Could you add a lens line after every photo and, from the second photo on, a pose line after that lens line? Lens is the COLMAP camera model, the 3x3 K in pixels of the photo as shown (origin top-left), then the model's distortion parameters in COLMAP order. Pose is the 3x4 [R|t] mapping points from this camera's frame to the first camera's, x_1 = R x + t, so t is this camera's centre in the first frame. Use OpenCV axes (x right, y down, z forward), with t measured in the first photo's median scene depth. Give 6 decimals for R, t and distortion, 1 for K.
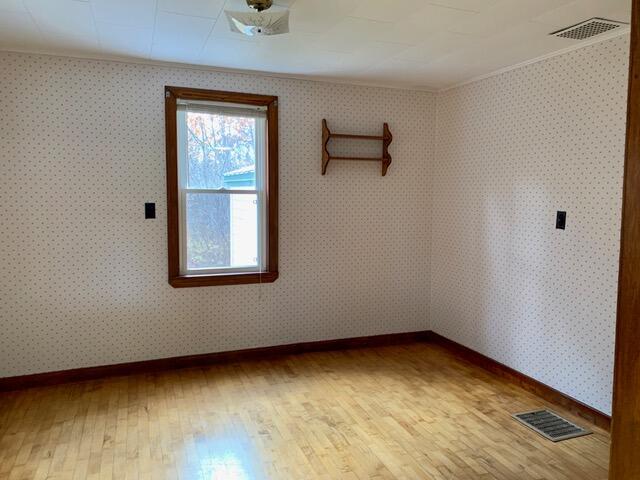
lens RADIAL K [[492.5, 0, 323.8], [0, 492.5, 237.3], [0, 0, 1]] dist [0.027174, -0.008485]
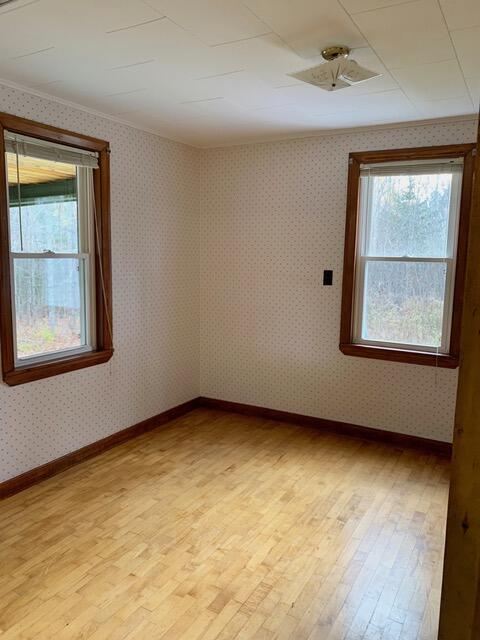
lens RADIAL K [[492.5, 0, 242.5], [0, 492.5, 323.1], [0, 0, 1]] dist [0.027174, -0.008485]
pose [[0.634781, 0.115030, -0.764082, 0.339640], [-0.082685, 0.993291, 0.080844, -0.027499], [0.768255, 0.011860, 0.640034, 0.197124]]
